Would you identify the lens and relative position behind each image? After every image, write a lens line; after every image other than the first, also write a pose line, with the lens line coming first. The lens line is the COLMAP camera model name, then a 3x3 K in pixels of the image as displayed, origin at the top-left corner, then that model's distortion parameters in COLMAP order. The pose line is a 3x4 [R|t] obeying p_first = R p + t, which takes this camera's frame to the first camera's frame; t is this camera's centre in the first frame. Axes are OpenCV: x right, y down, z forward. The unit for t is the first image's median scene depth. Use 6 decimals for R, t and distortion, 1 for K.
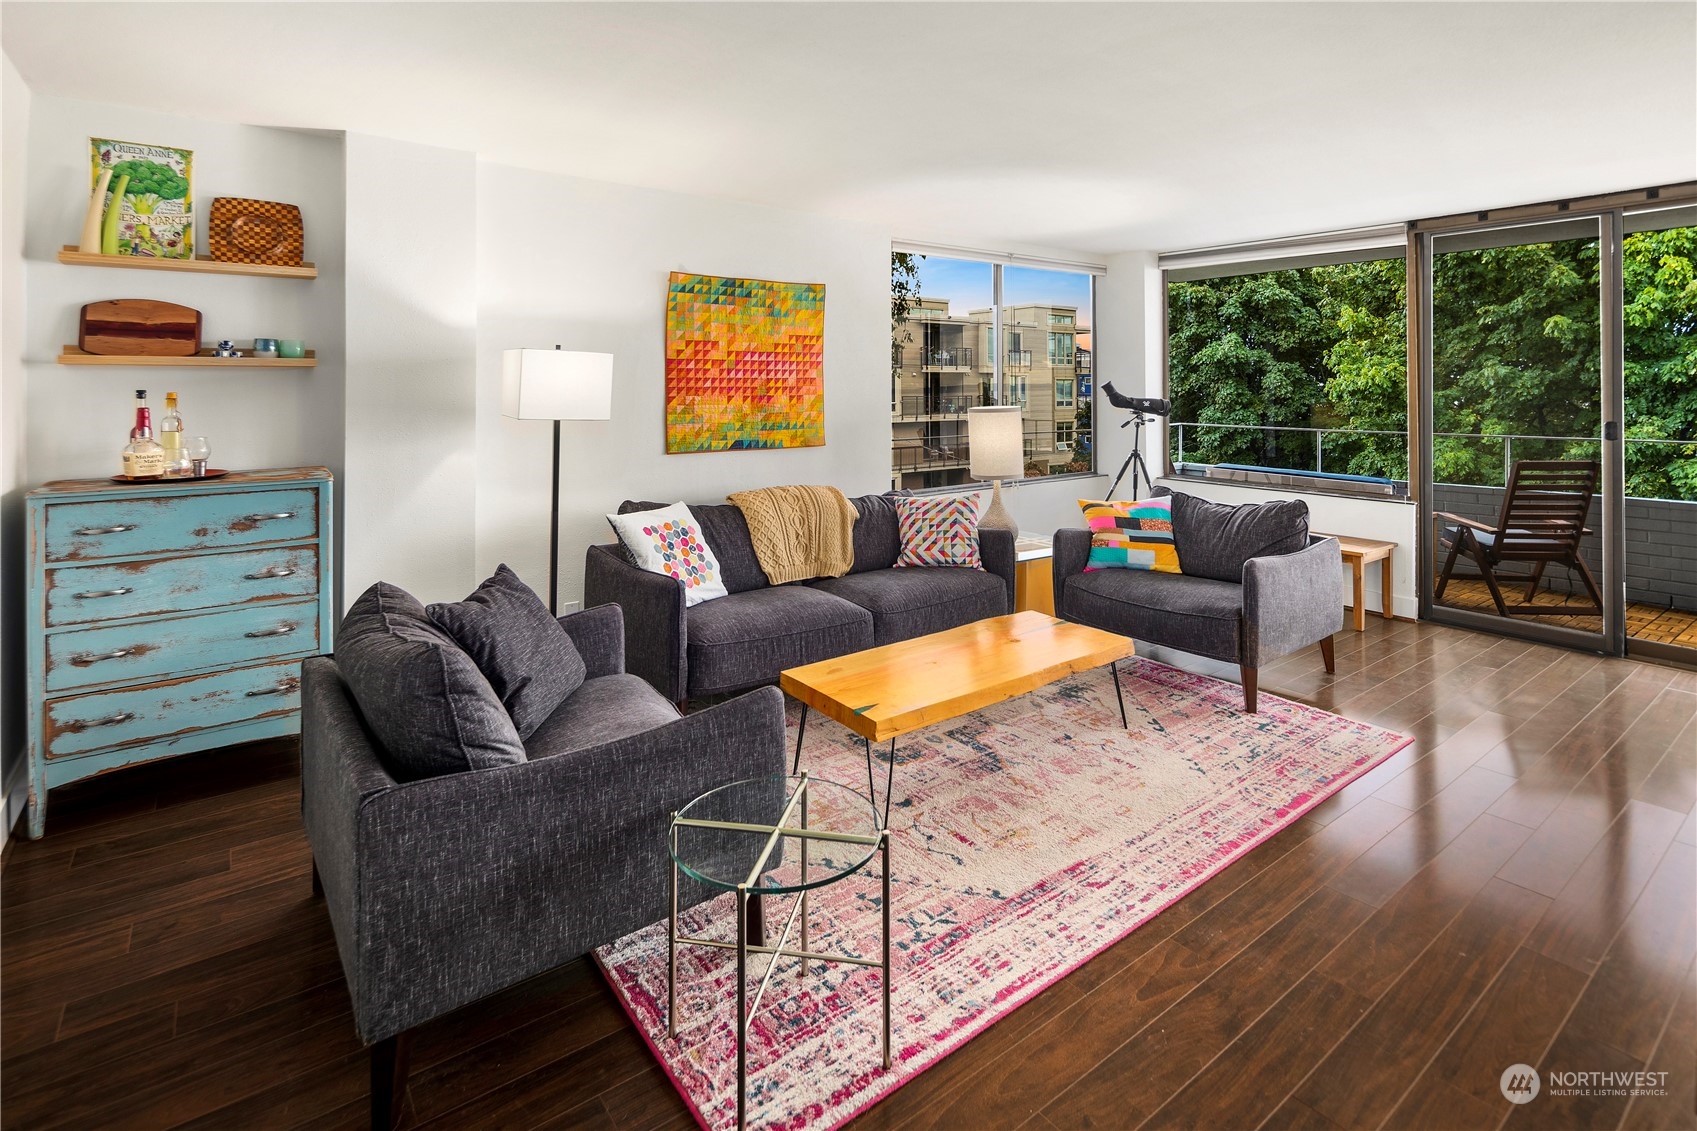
lens RADIAL K [[825.3, 0, 846.4], [0, 825.3, 389.6], [0, 0, 1]] dist [0.001835, -0.004603]
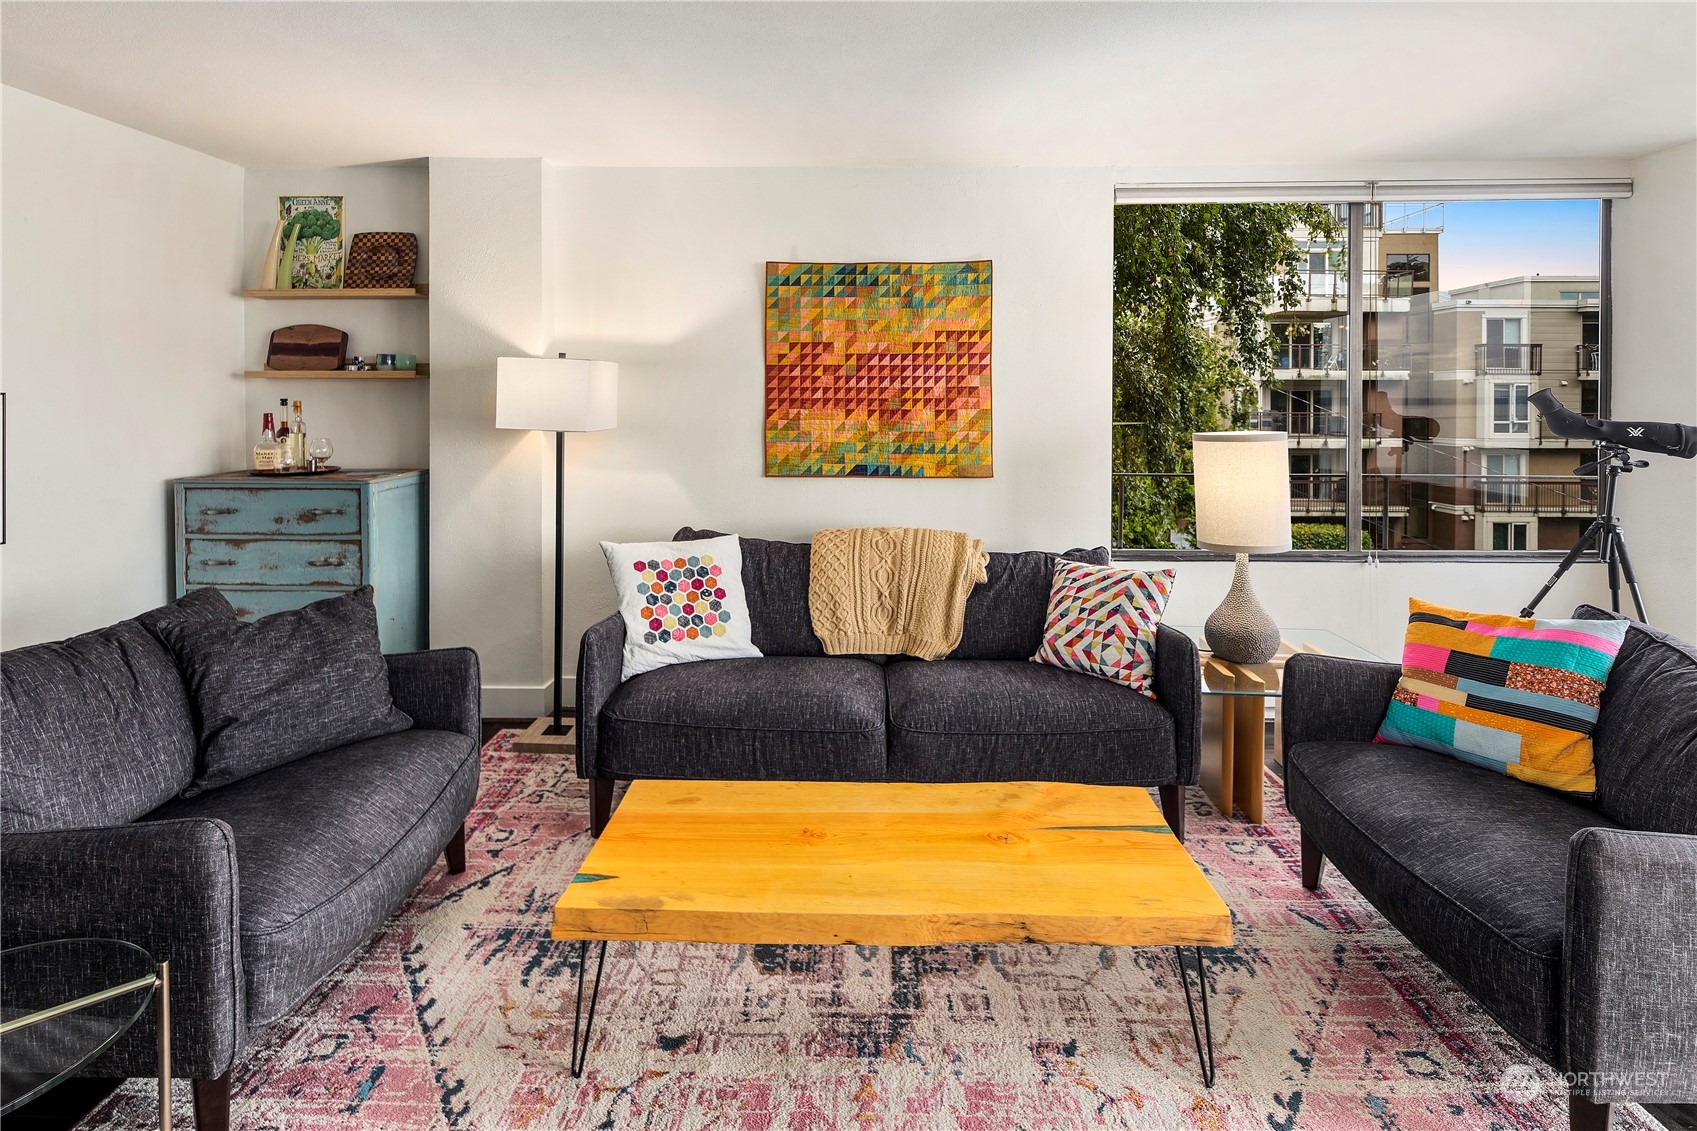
lens RADIAL K [[824.2, 0, 840.9], [0, 824.2, 411.8], [0, 0, 1]] dist [0.001358, -0.000308]
pose [[0.784870, 0.014159, -0.619498, 0.351709], [-0.006023, 0.999866, 0.015222, -0.002349], [0.619631, -0.008217, 0.784850, 0.357866]]
